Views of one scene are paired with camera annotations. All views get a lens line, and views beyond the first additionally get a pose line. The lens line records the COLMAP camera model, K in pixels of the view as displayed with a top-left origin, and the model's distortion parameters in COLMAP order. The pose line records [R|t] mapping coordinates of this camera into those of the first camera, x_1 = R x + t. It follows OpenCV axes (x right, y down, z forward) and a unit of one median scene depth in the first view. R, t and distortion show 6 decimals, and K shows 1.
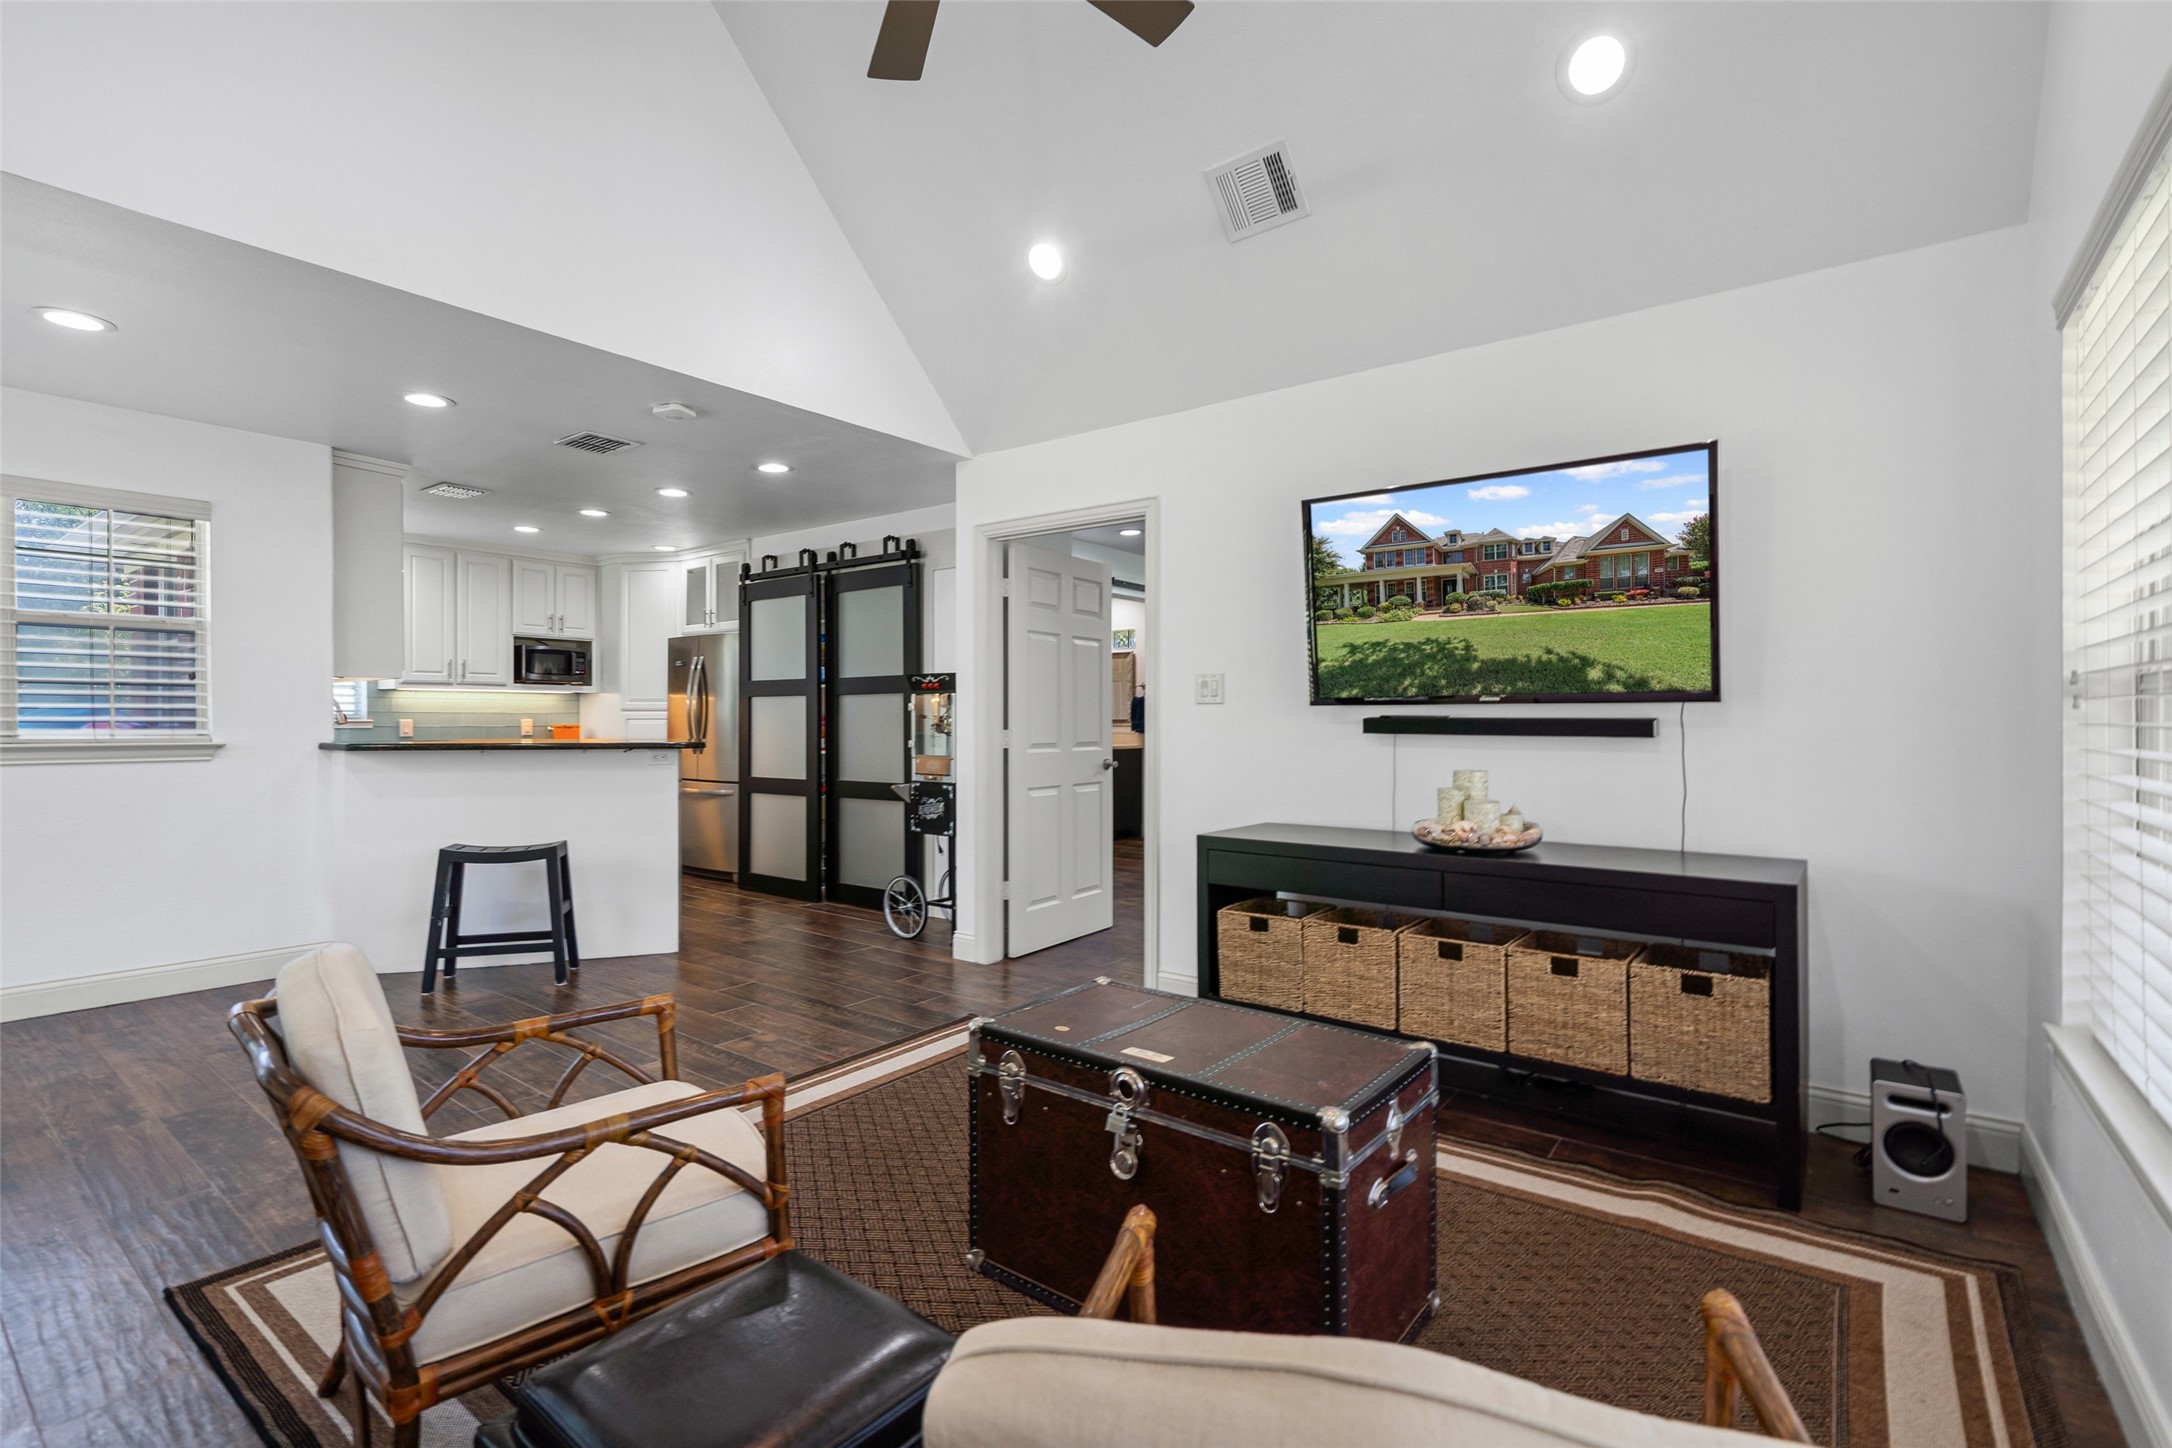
lens RADIAL K [[1005.1, 0, 1080.5], [0, 1005.1, 715.8], [0, 0, 1]] dist [0.002750, 0.000324]
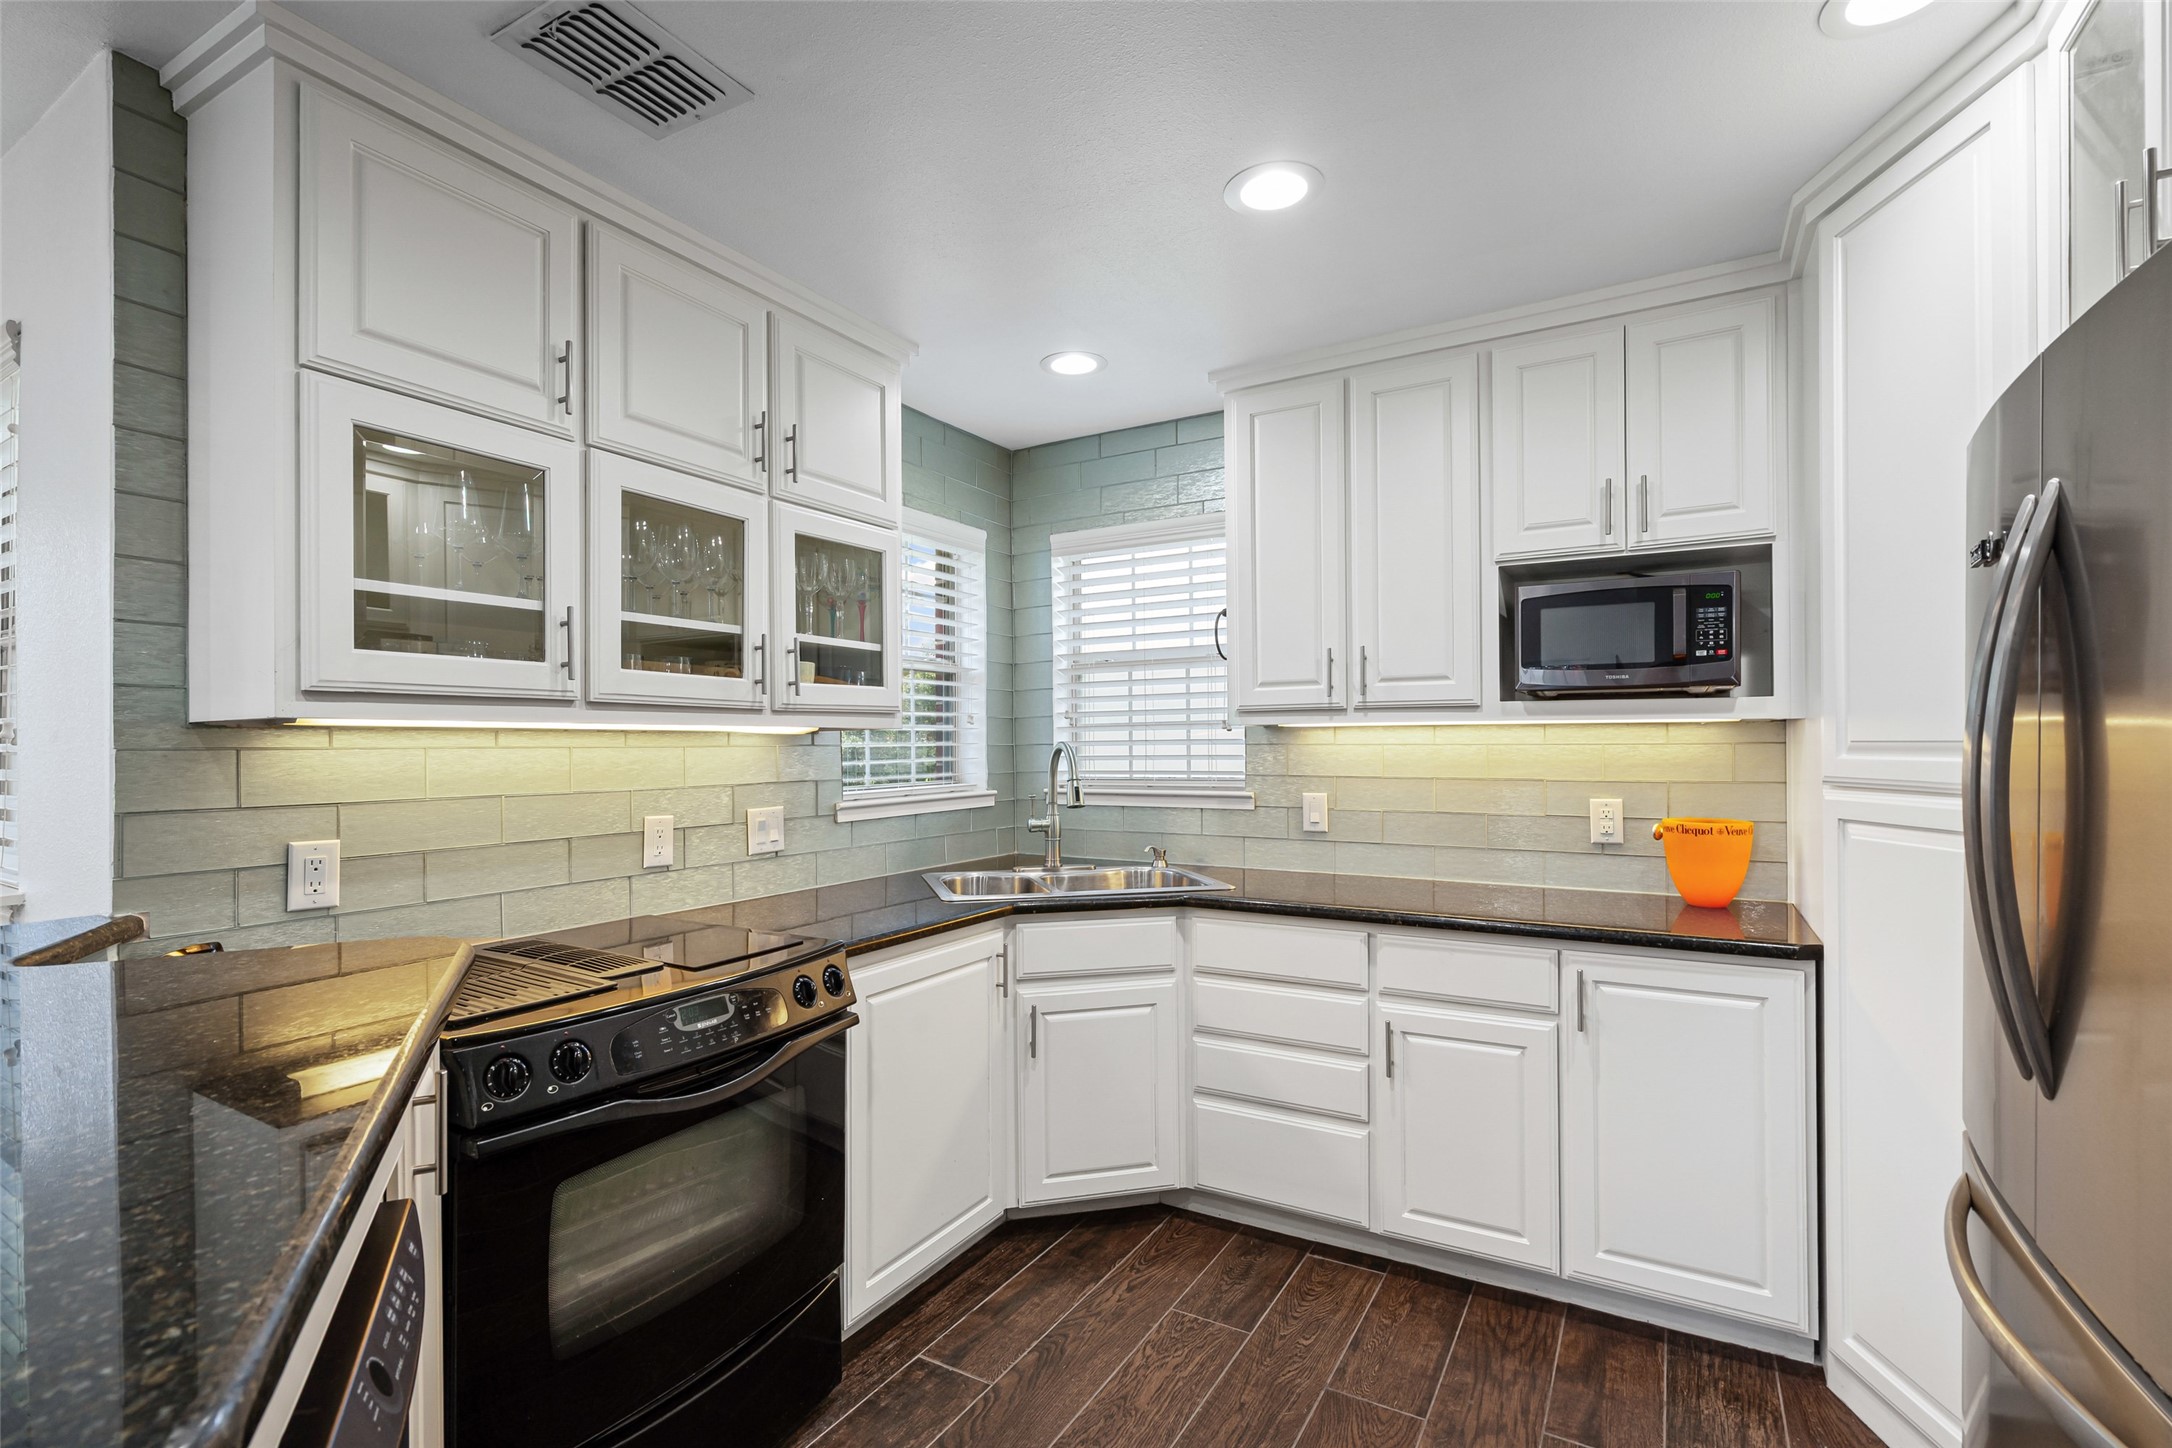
lens RADIAL K [[1005.1, 0, 1084.8], [0, 1005.1, 743.9], [0, 0, 1]] dist [0.002750, 0.000324]
pose [[0.124023, -0.006562, -0.992258, -0.226594], [-0.002107, 0.999974, -0.006877, -0.013698], [0.992277, 0.002944, 0.124006, 0.791099]]
